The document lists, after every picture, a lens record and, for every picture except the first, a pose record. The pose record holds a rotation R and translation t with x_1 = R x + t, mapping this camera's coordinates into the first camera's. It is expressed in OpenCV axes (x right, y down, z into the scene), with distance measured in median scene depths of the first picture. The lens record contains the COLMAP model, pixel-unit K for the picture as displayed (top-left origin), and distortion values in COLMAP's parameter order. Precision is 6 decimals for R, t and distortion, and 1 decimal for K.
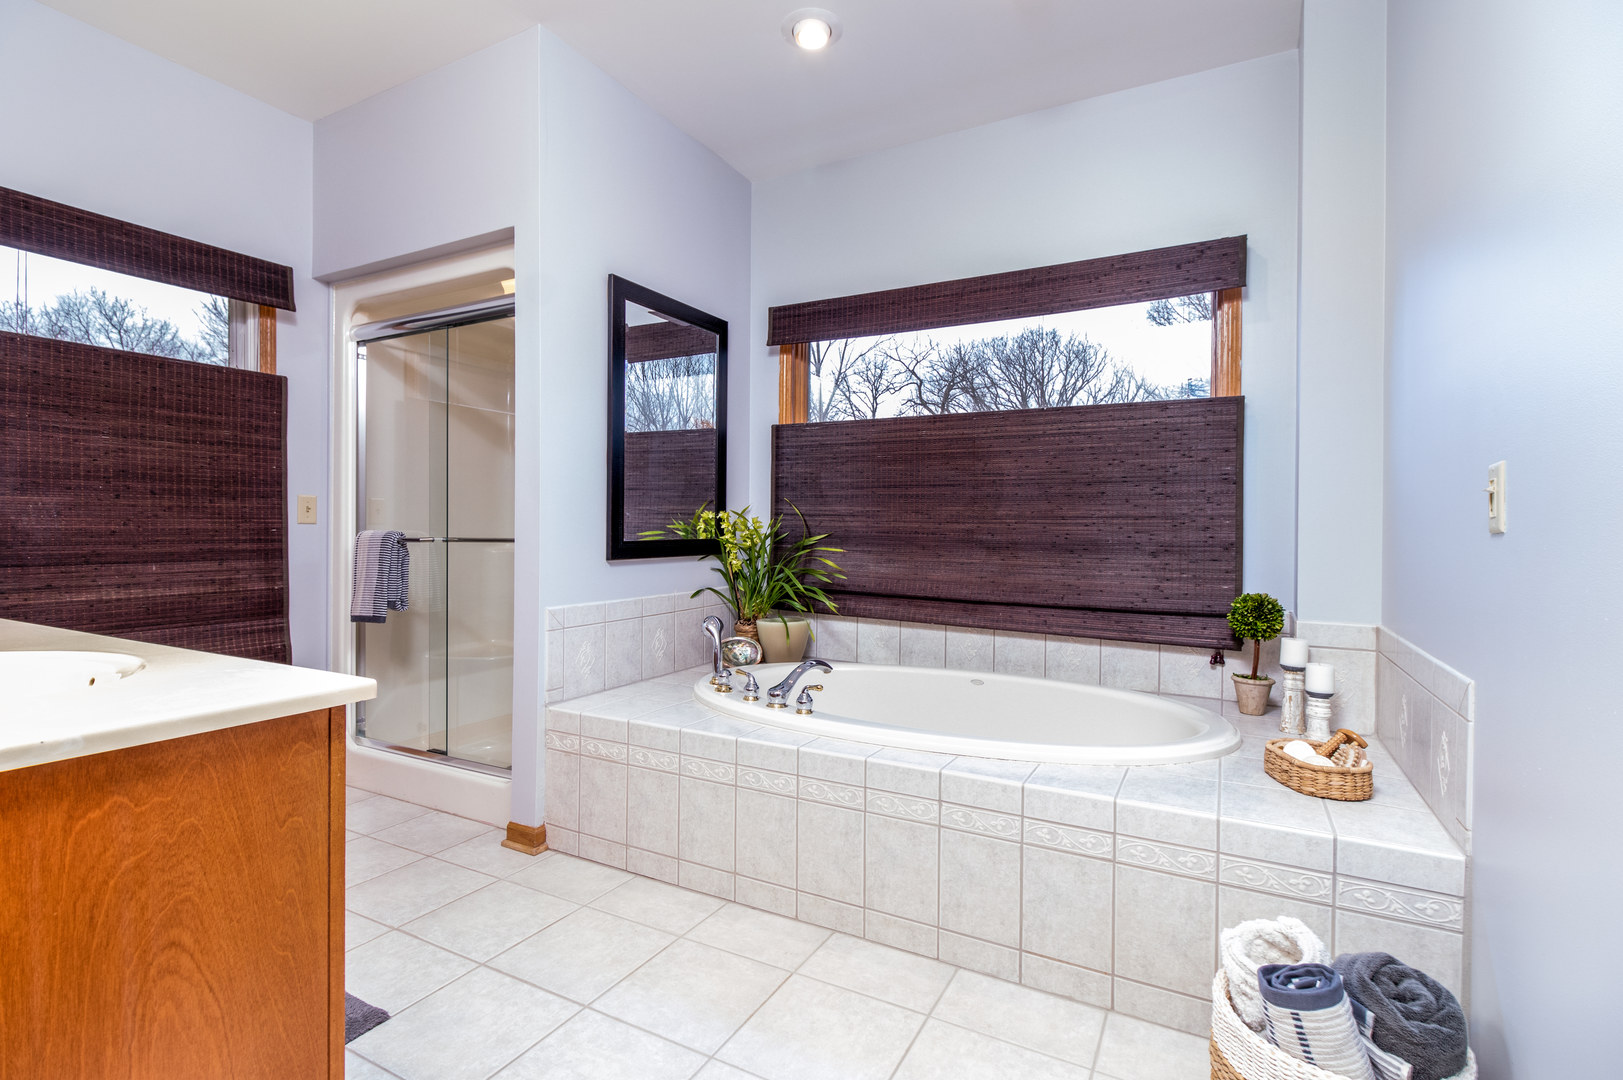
lens RADIAL K [[762.3, 0, 807.1], [0, 762.3, 532.0], [0, 0, 1]] dist [-0.000270, 0.000037]
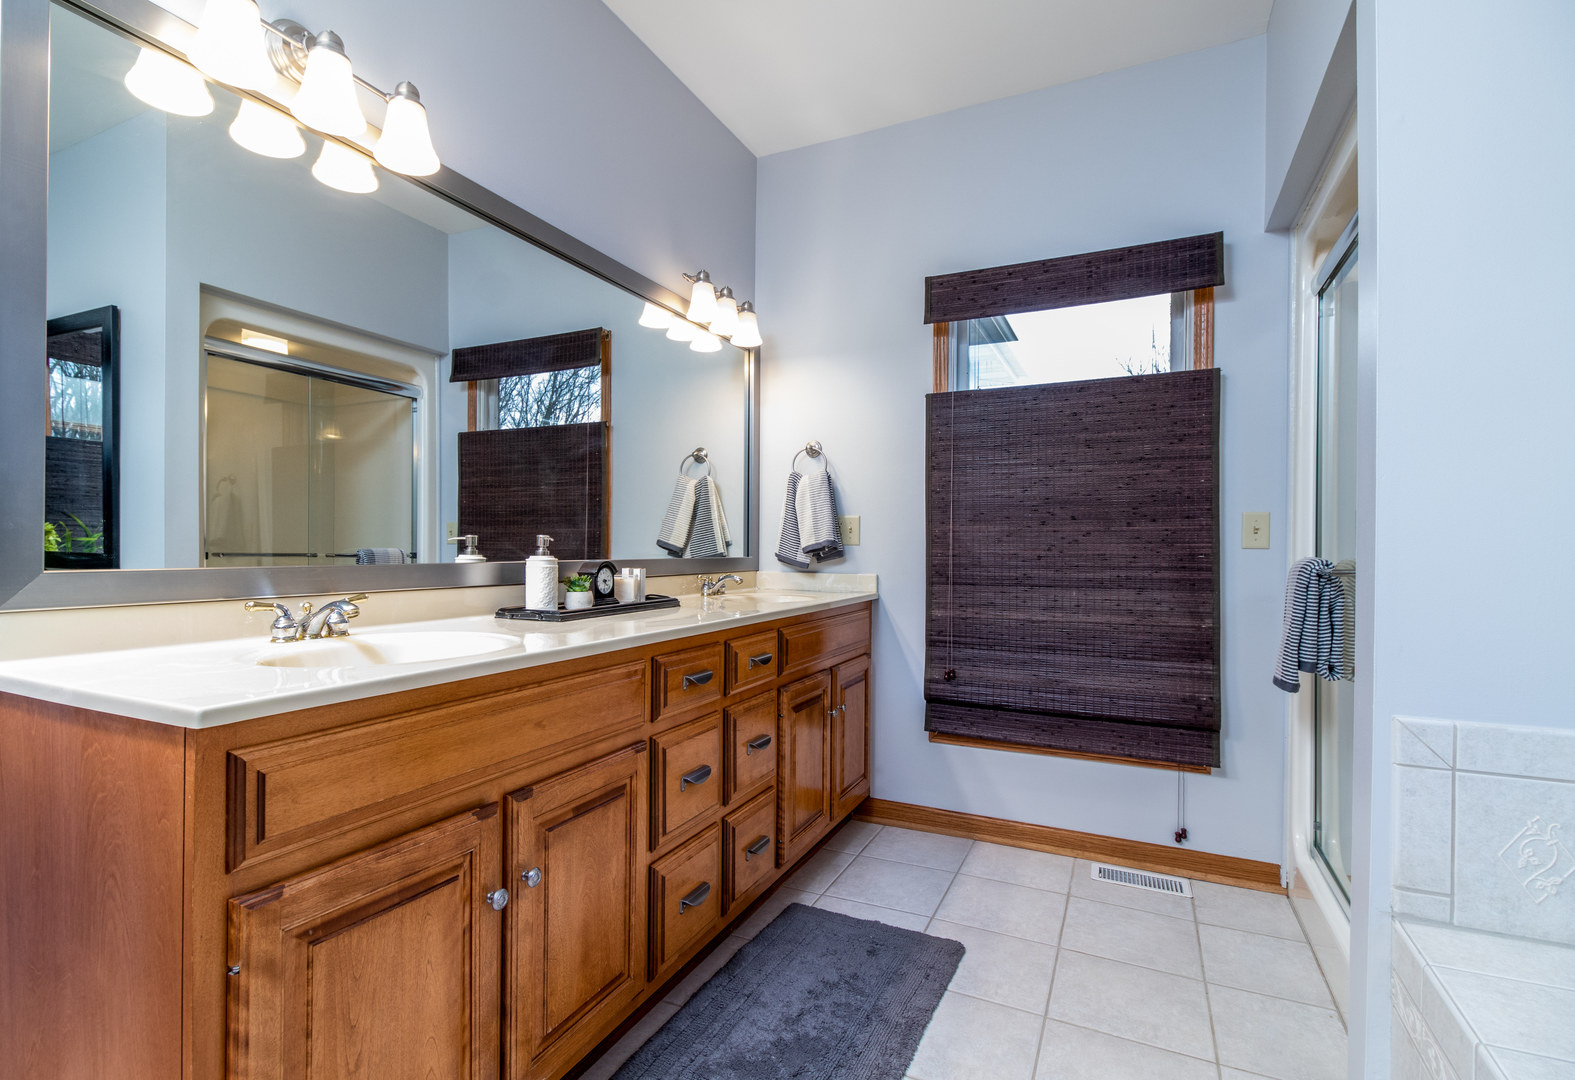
lens RADIAL K [[770.0, 0, 778.5], [0, 770.0, 553.1], [0, 0, 1]] dist [0.005750, 0.000235]
pose [[0.037404, -0.000385, -0.999300, 0.129877], [-0.010331, 0.999946, -0.000772, -0.000691], [0.999247, 0.010352, 0.037398, 0.542485]]
